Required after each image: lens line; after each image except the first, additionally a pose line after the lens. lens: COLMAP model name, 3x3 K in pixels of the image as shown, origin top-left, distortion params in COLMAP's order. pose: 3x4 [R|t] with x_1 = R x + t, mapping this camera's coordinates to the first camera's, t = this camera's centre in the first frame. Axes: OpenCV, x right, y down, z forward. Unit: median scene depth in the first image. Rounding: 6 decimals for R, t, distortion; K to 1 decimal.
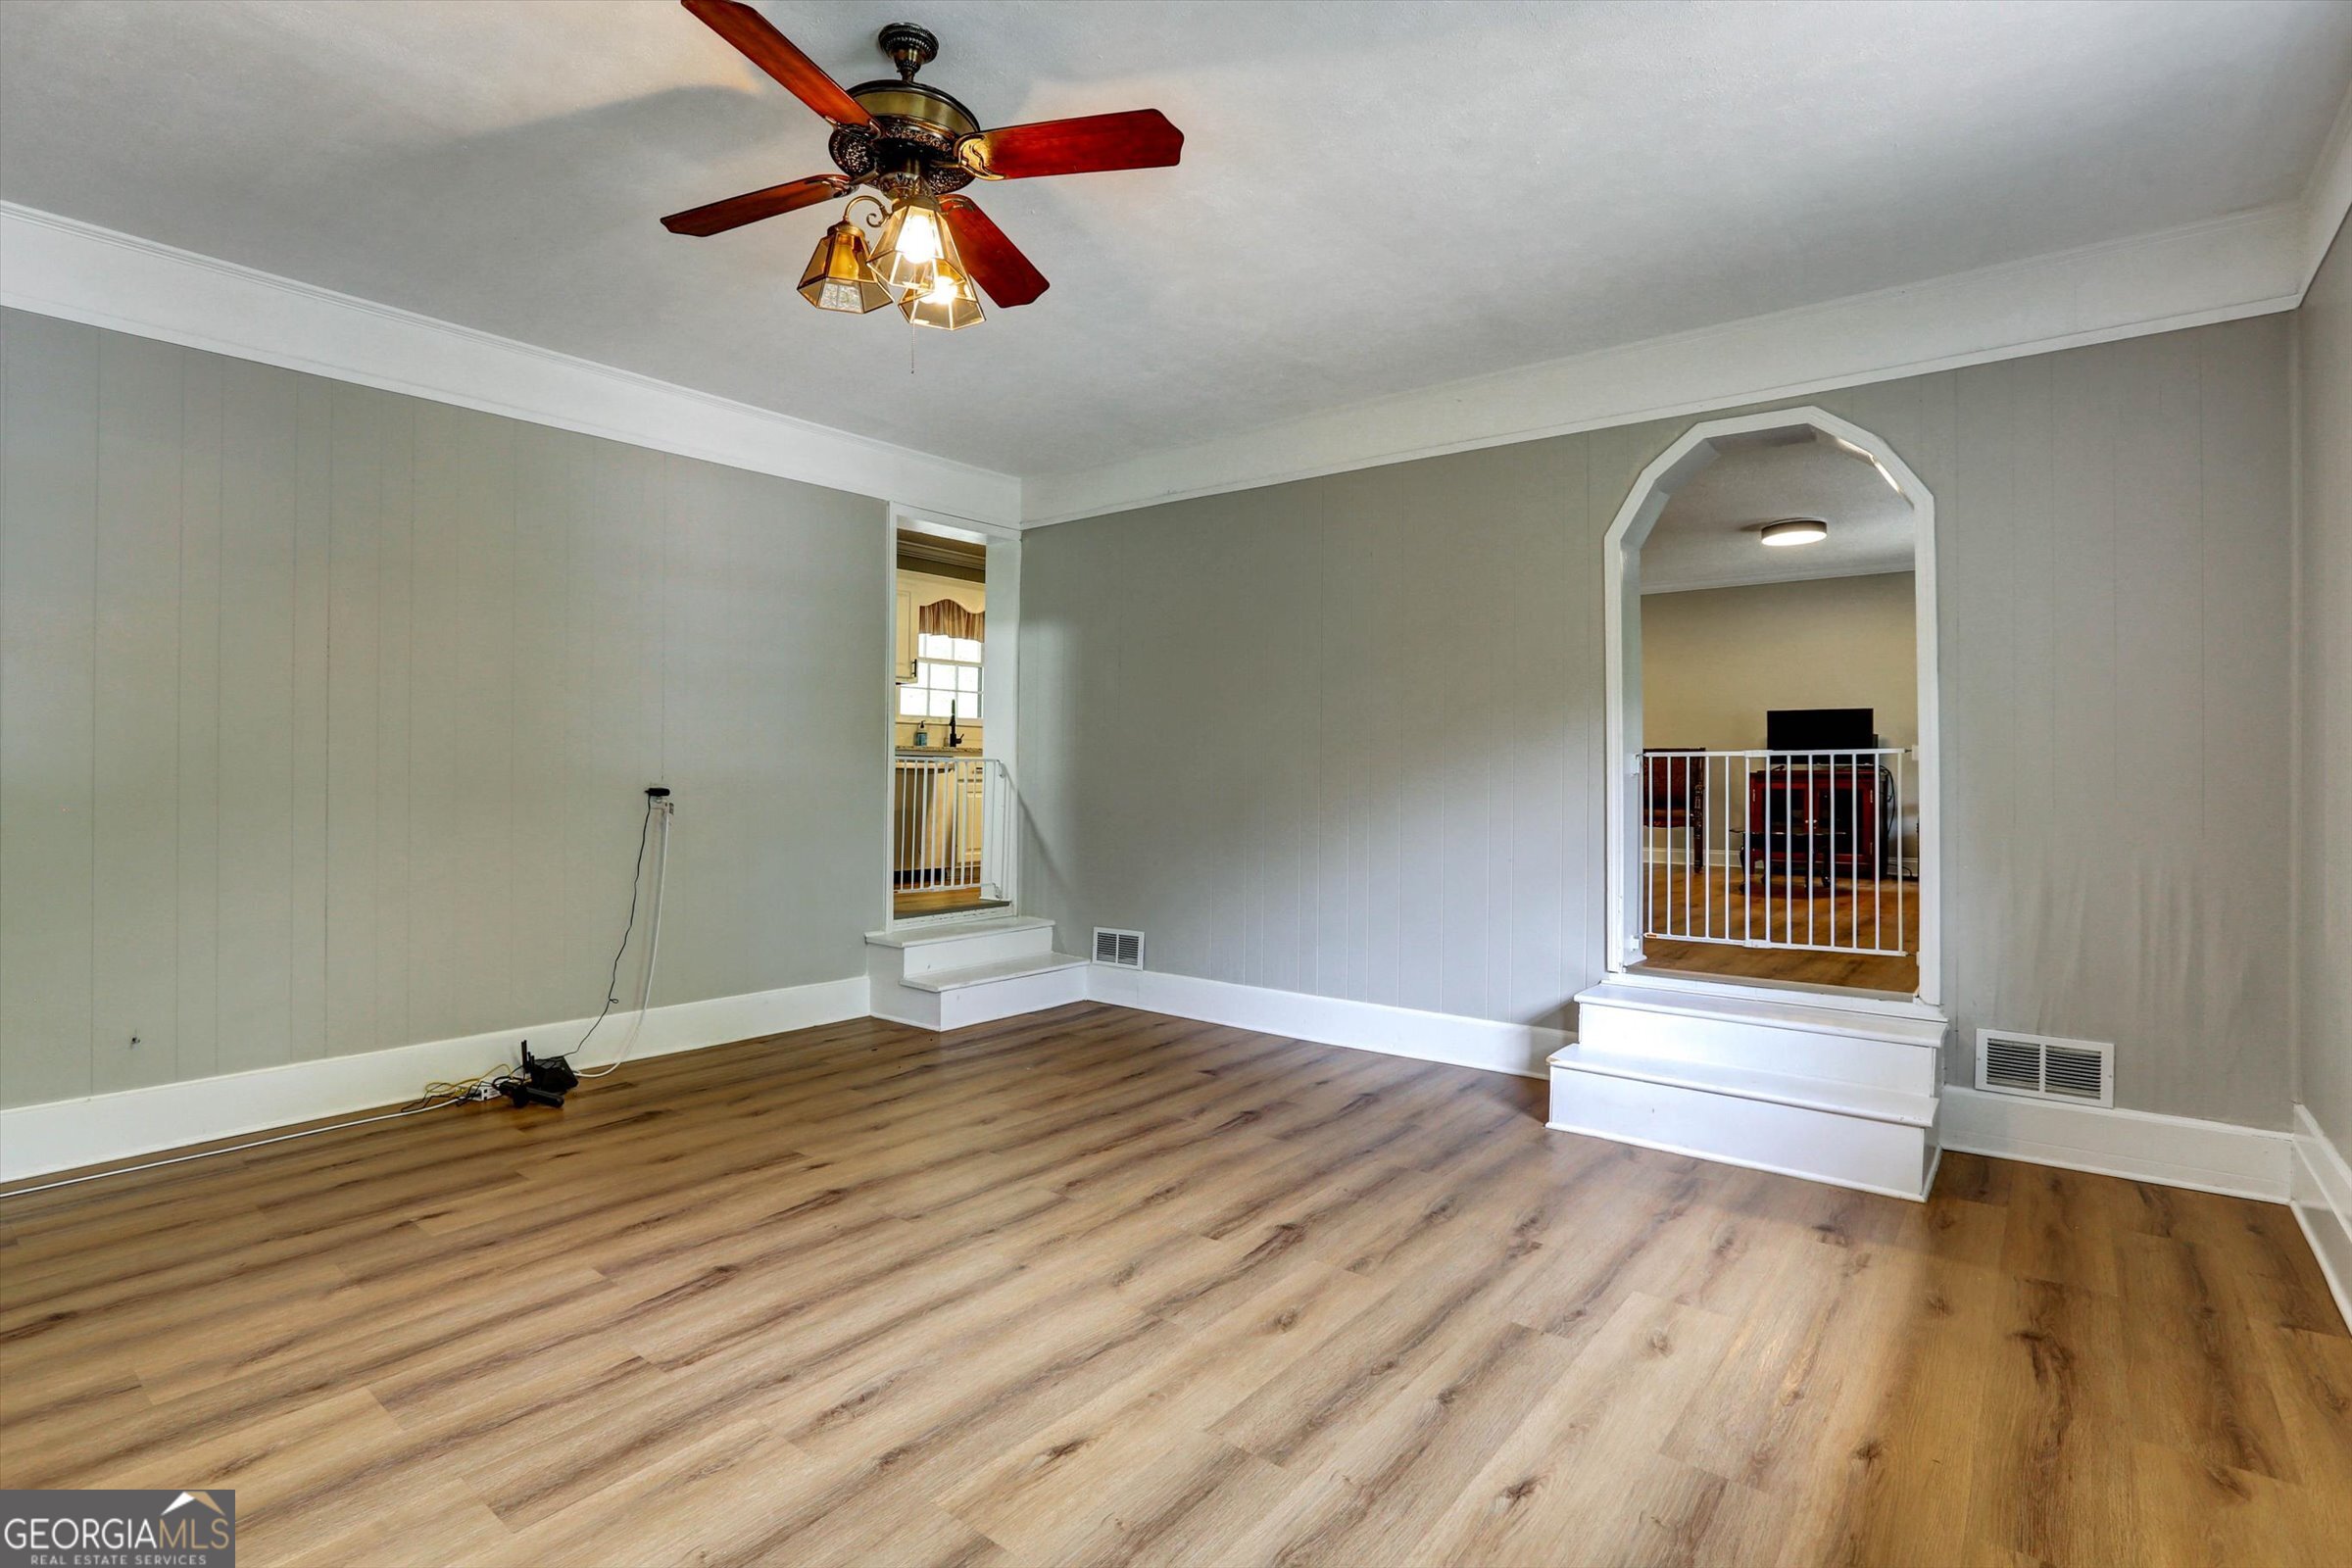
lens RADIAL K [[1129.1, 0, 1157.3], [0, 1129.1, 775.9], [0, 0, 1]] dist [-0.047299, 0.002912]
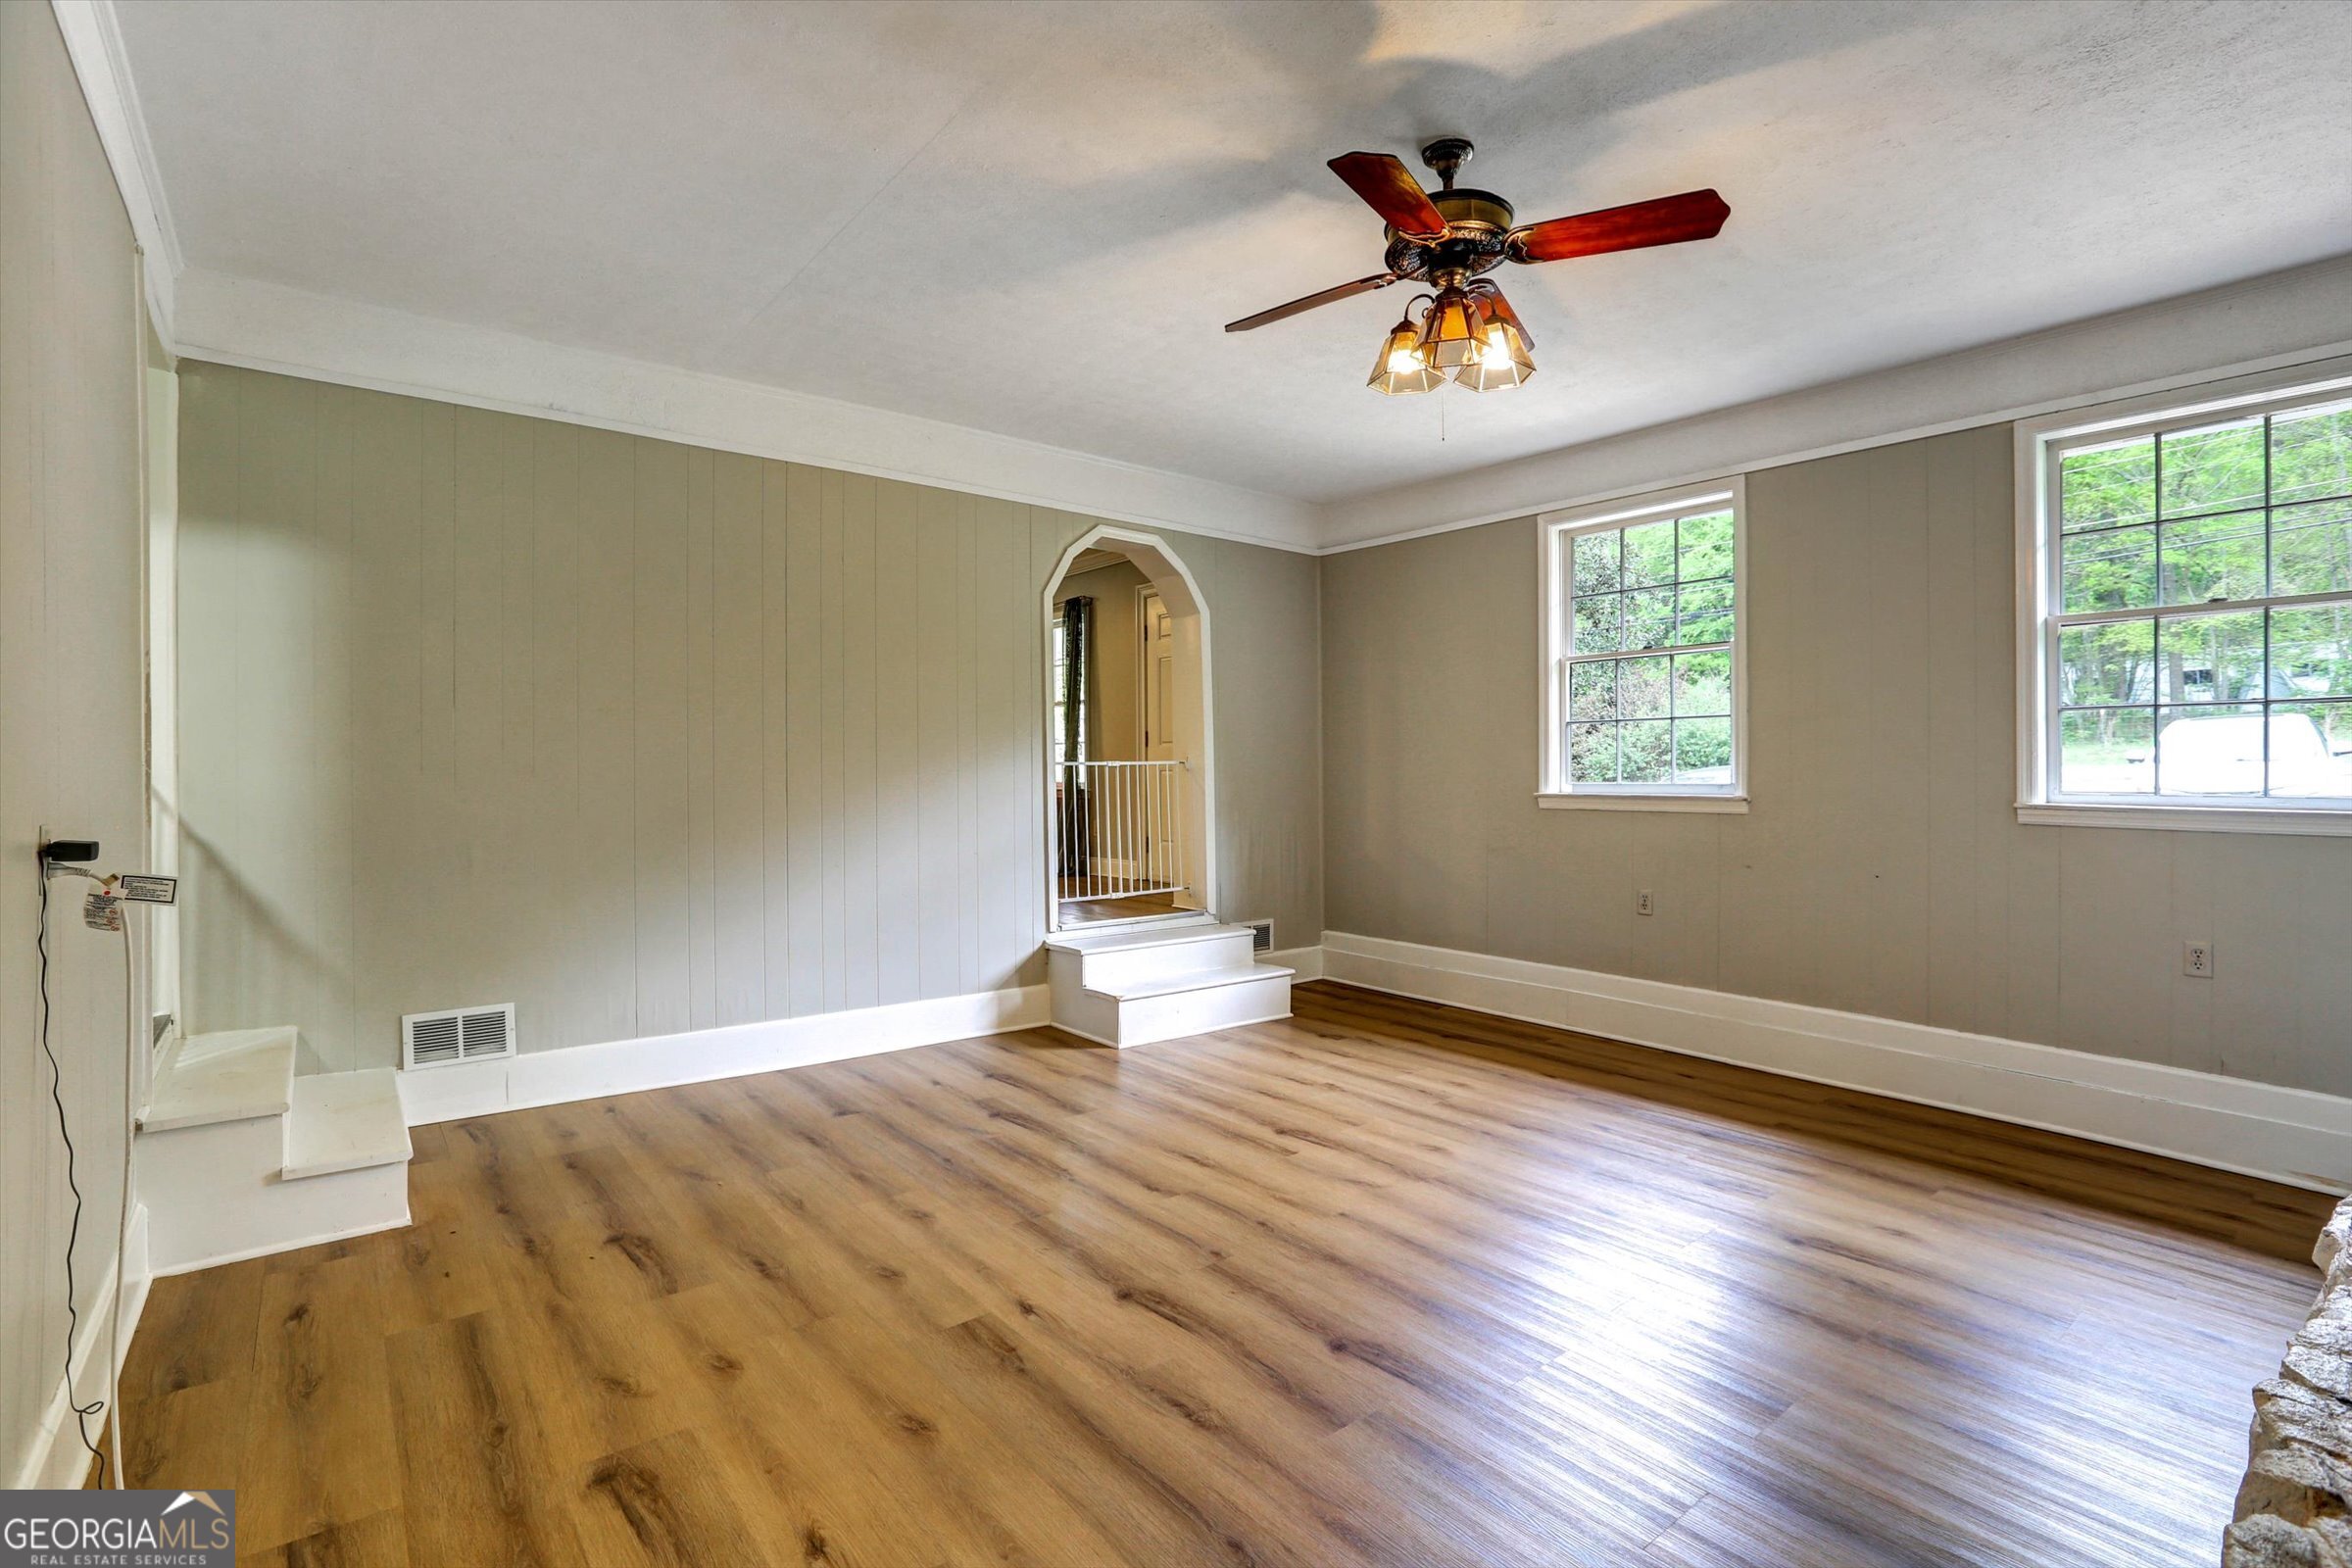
lens RADIAL K [[1092.1, 0, 1163.9], [0, 1092.1, 796.3], [0, 0, 1]] dist [-0.052208, 0.016999]
pose [[0.224919, -0.029181, 0.973940, -1.081765], [0.002310, 0.999565, 0.029416, -0.025926], [-0.974375, -0.004367, 0.224888, 0.805570]]
